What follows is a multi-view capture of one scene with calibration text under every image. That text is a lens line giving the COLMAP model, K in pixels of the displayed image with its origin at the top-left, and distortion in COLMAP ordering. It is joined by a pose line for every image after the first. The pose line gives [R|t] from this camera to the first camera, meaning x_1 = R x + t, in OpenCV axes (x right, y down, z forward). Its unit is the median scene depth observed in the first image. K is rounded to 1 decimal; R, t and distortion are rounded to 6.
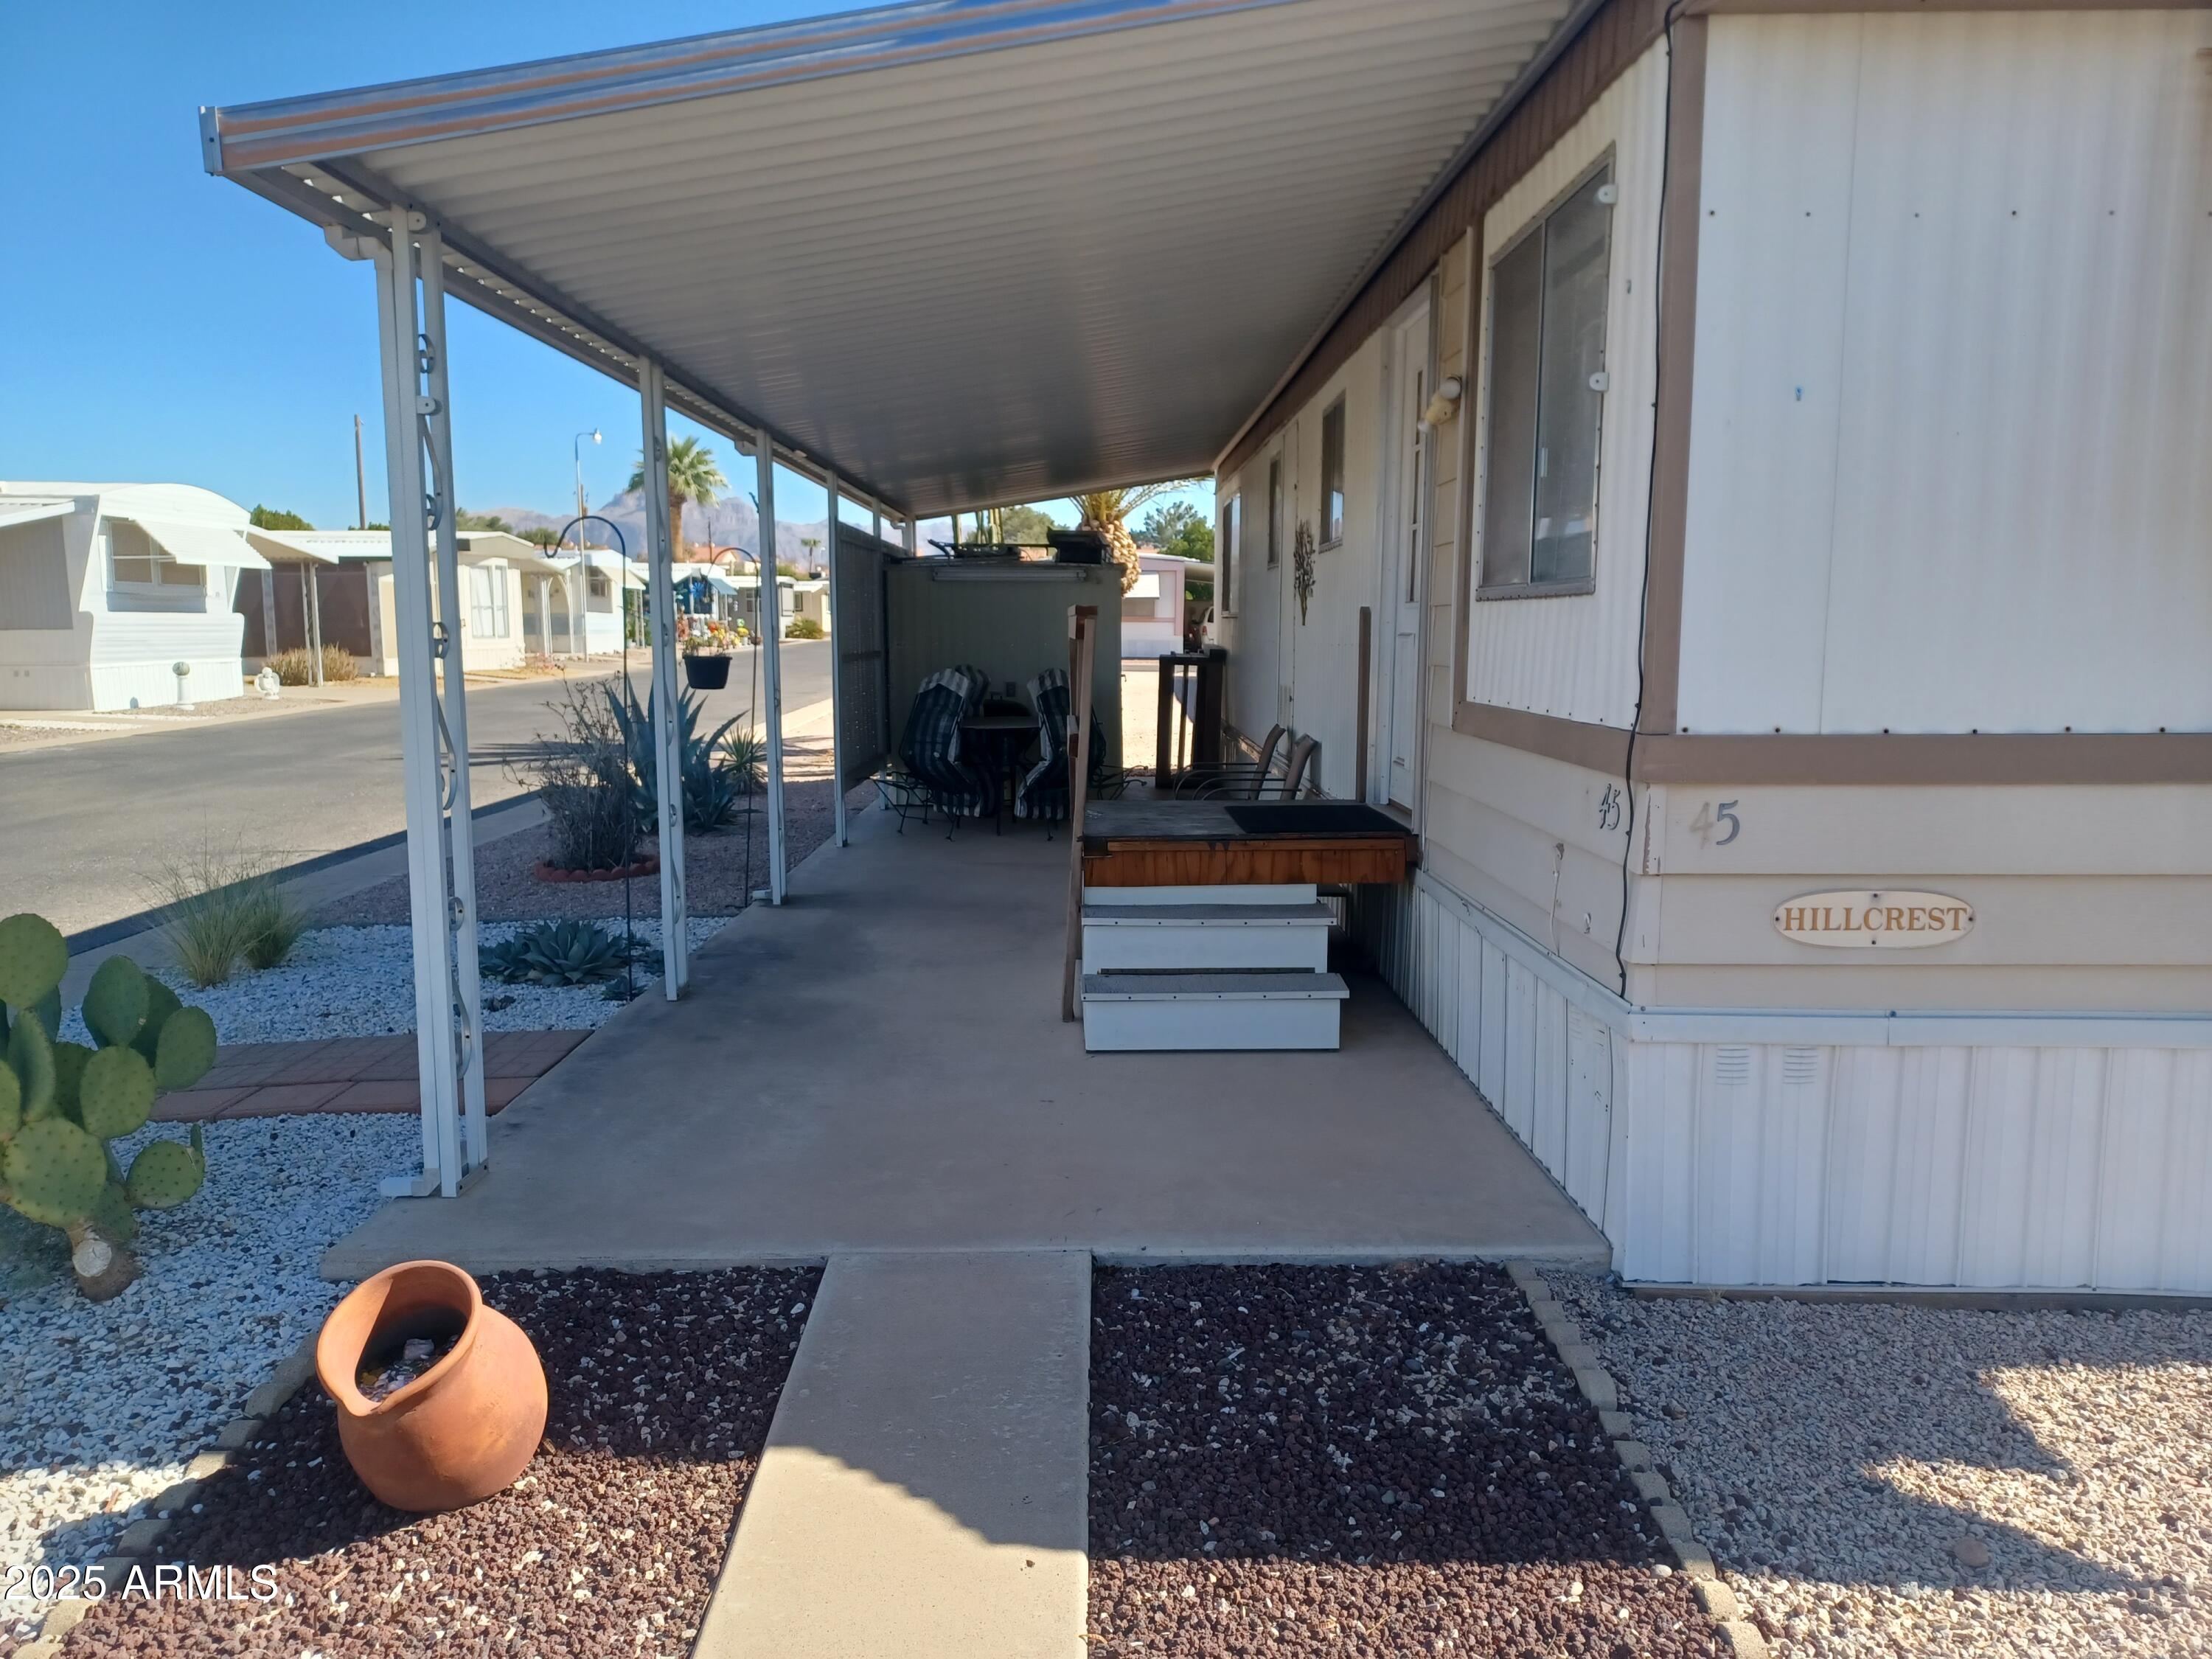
lens RADIAL K [[1606.5, 0, 1106.0], [0, 1606.5, 829.5], [0, 0, 1]] dist [0.054414, -0.051858]
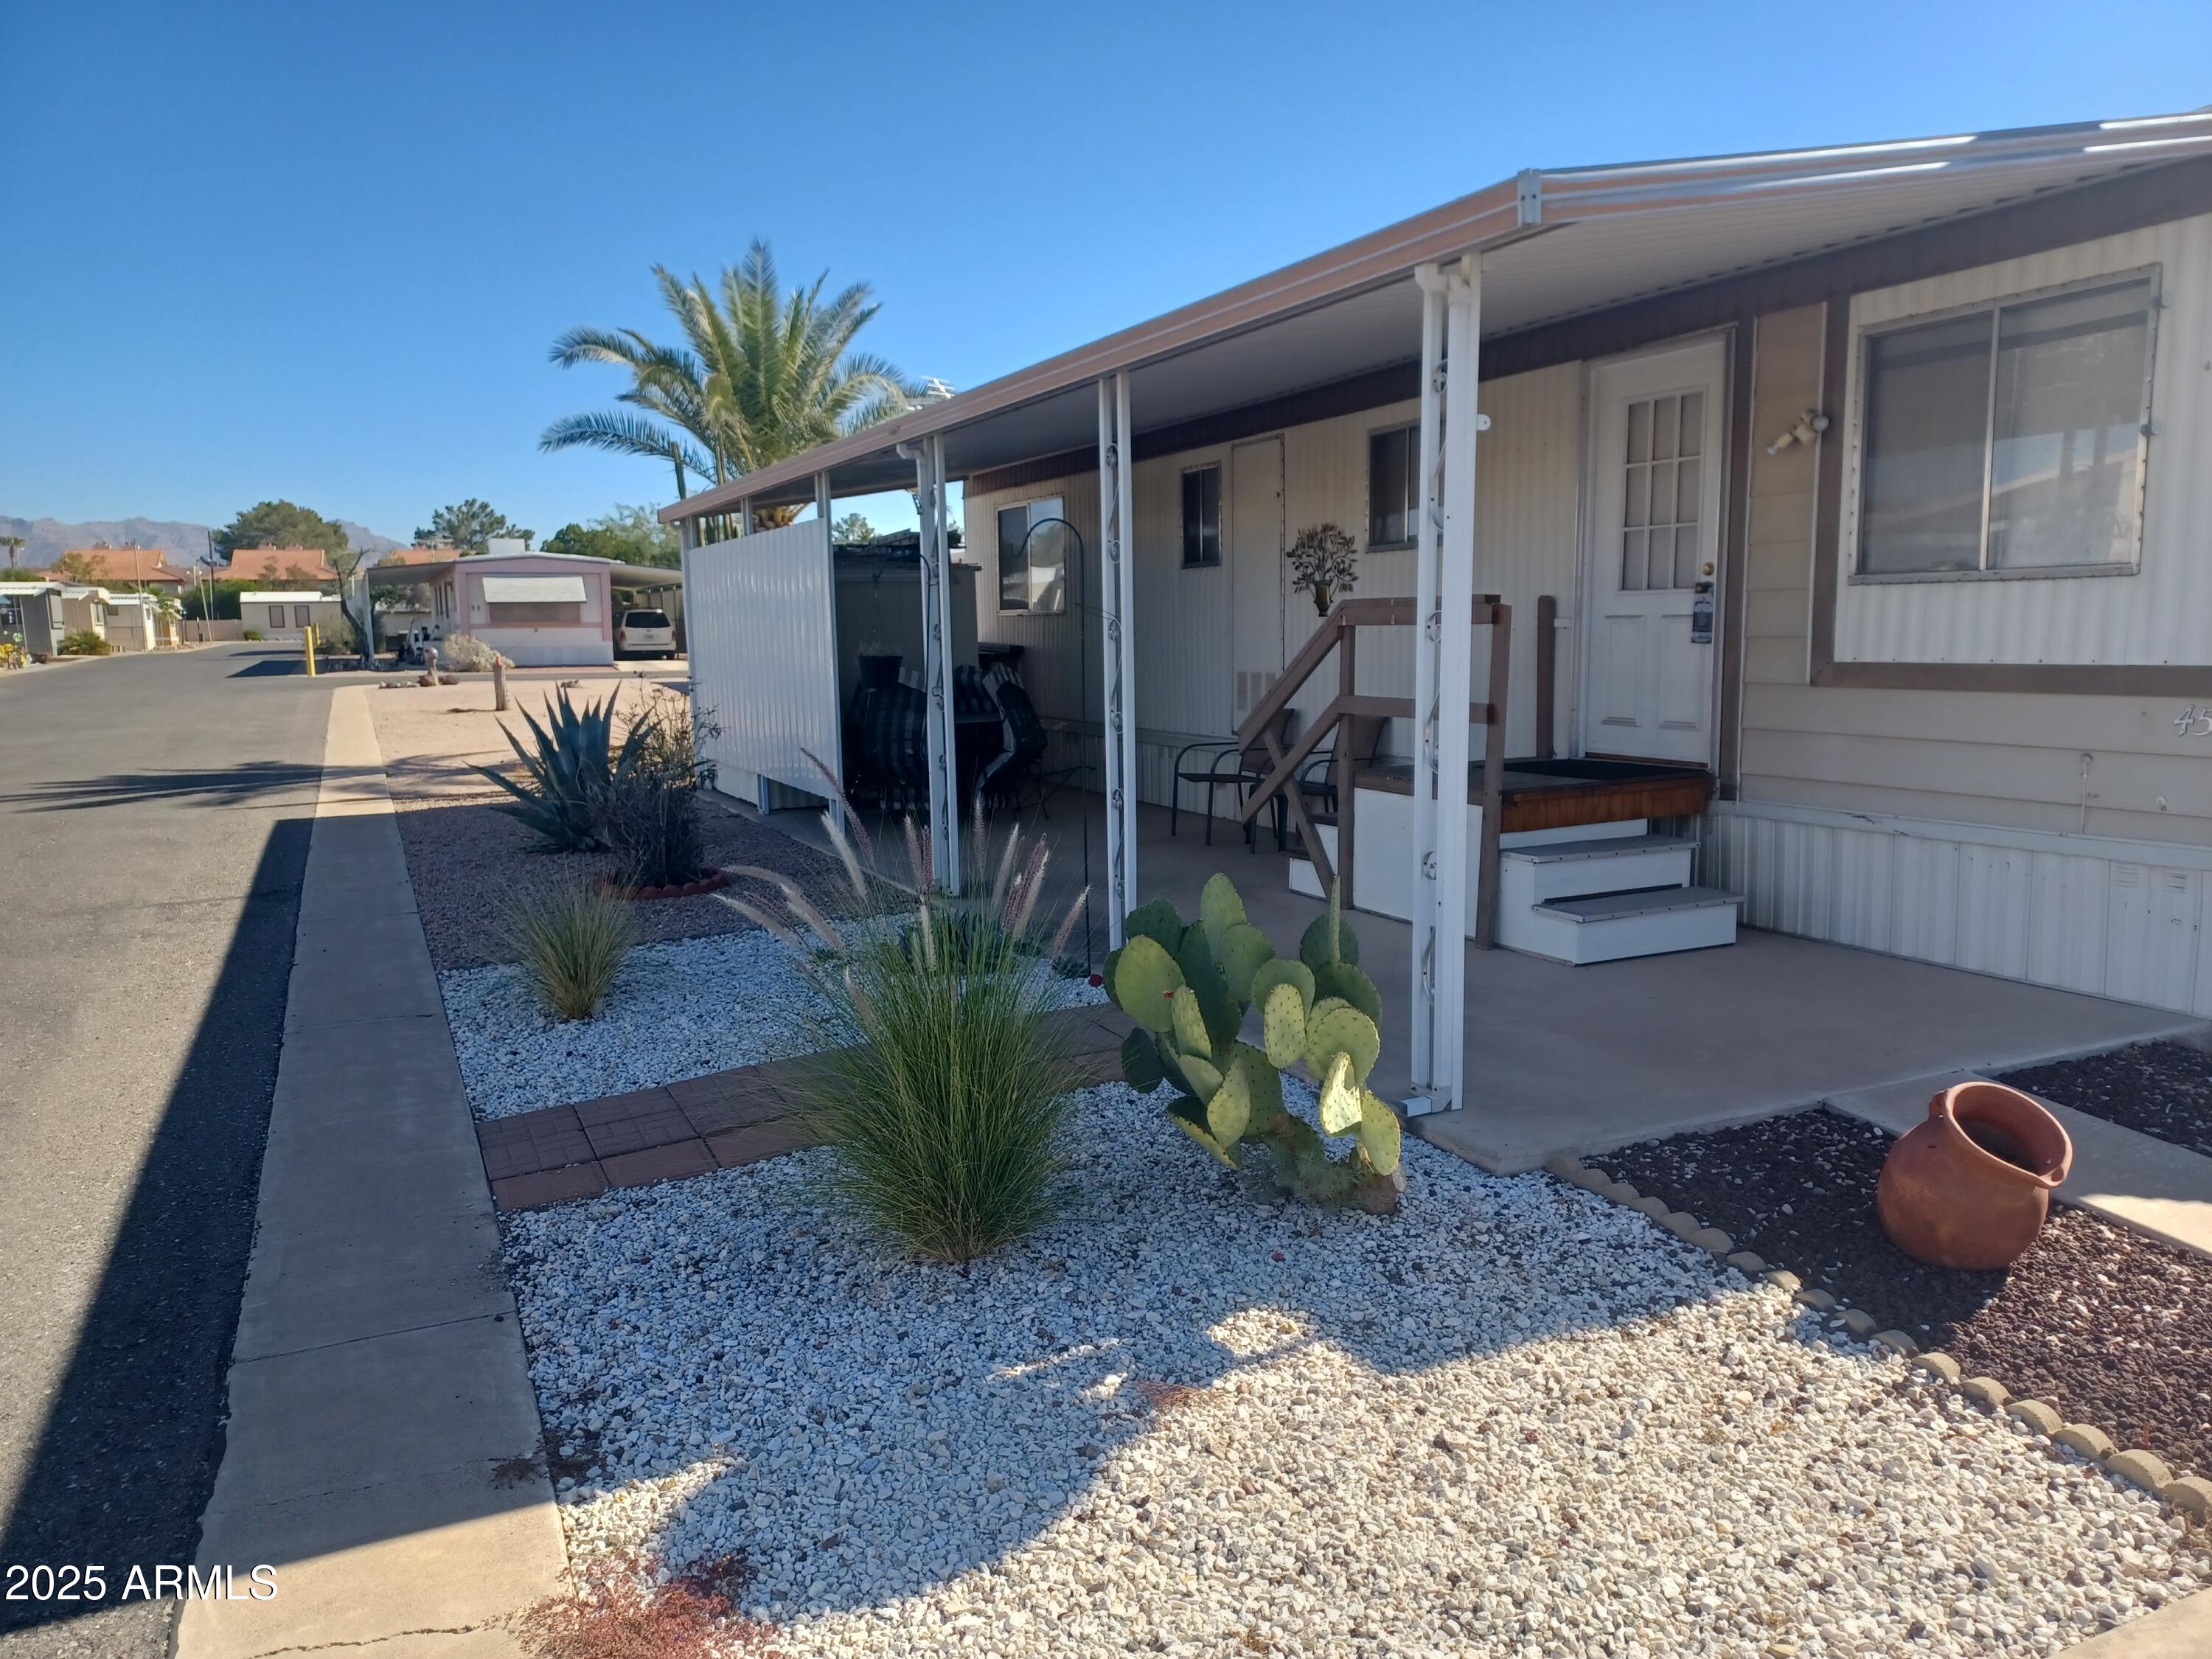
lens RADIAL K [[1606.5, 0, 1106.0], [0, 1606.5, 829.5], [0, 0, 1]] dist [0.054414, -0.051858]
pose [[0.913169, -0.070144, 0.401499, -0.875413], [0.070769, 0.997404, 0.013297, -0.004227], [-0.401390, 0.016271, 0.915763, 0.037325]]
